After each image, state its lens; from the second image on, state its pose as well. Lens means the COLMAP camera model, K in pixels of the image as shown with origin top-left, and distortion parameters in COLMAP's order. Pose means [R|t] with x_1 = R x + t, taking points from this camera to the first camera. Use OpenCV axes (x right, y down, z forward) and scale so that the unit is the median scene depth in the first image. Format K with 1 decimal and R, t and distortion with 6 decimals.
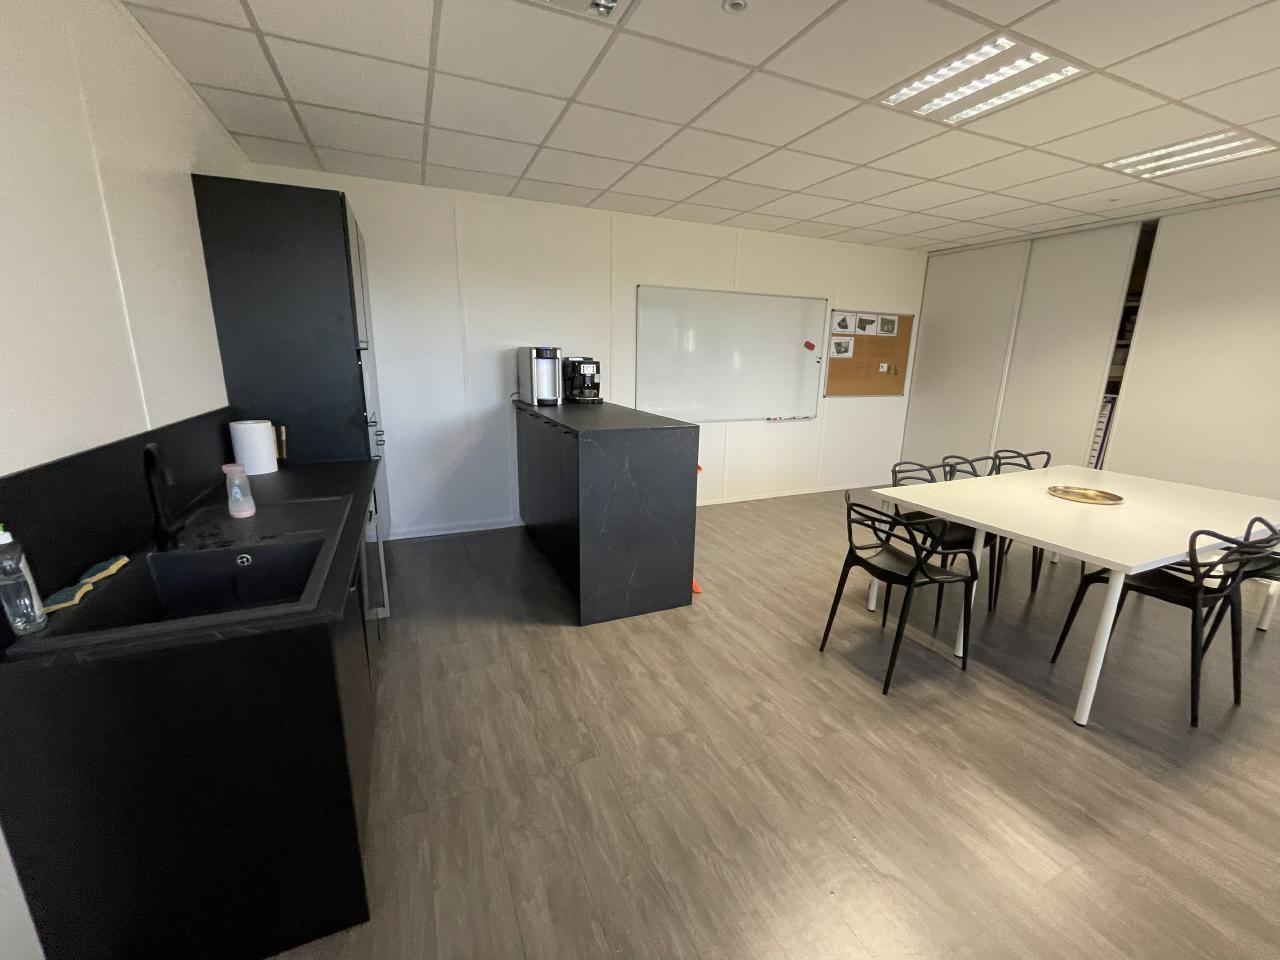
lens RADIAL K [[523.6, 0, 641.3], [0, 523.6, 475.3], [0, 0, 1]] dist [0.000417, -0.000123]
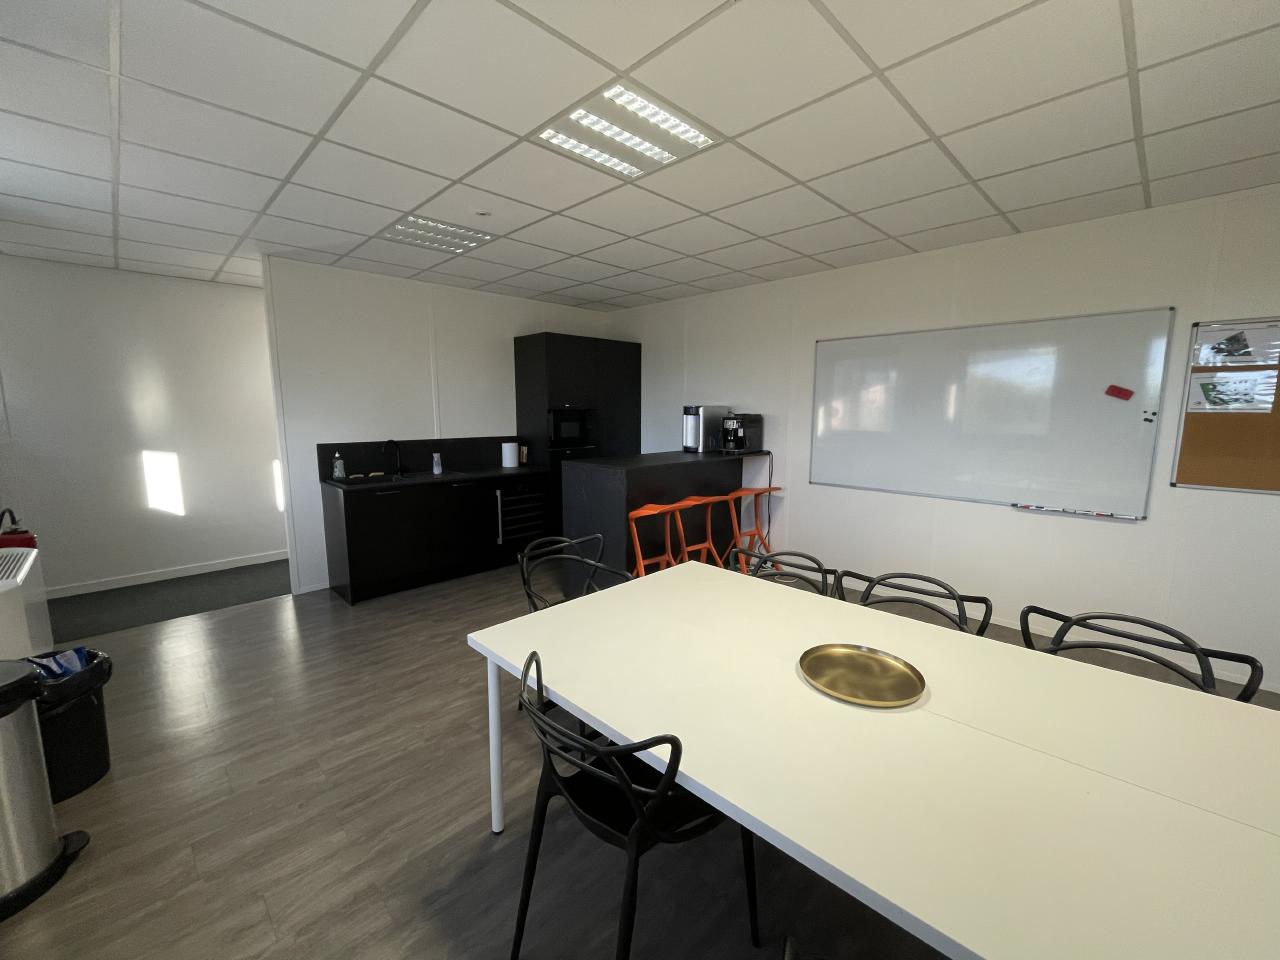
lens RADIAL K [[523.6, 0, 637.7], [0, 523.6, 472.5], [0, 0, 1]] dist [0.000417, -0.000123]
pose [[0.350356, 0.097759, -0.931501, 1.143574], [-0.205751, 0.978278, 0.025281, -0.112519], [0.913738, 0.182800, 0.362860, 0.548346]]
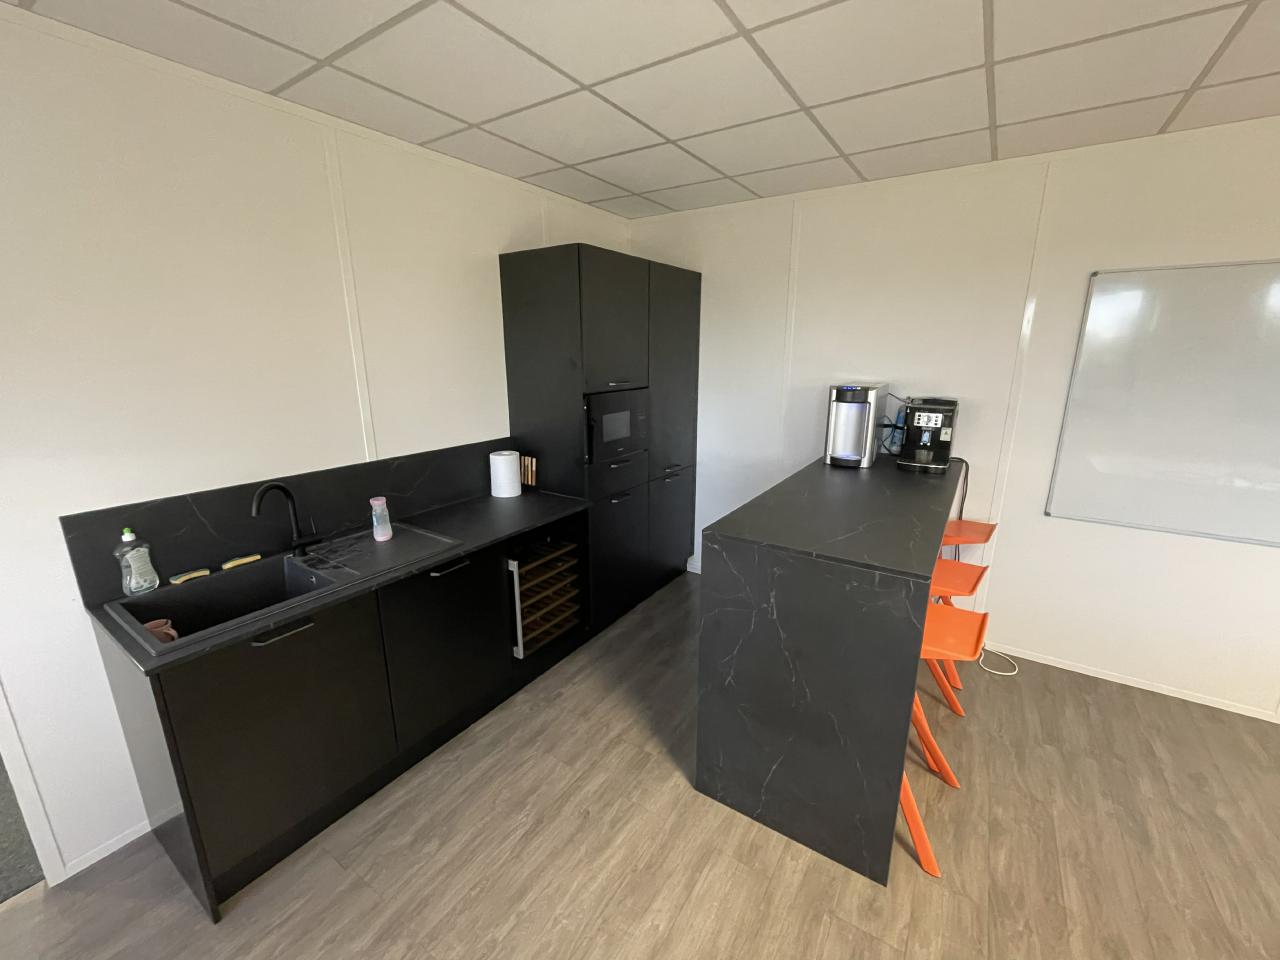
lens RADIAL K [[523.6, 0, 639.3], [0, 523.6, 475.9], [0, 0, 1]] dist [0.000417, -0.000123]
pose [[0.535849, 0.182761, -0.824296, 0.326146], [-0.179258, 0.978660, 0.100456, -0.174285], [0.825065, 0.093932, 0.557175, 0.451094]]
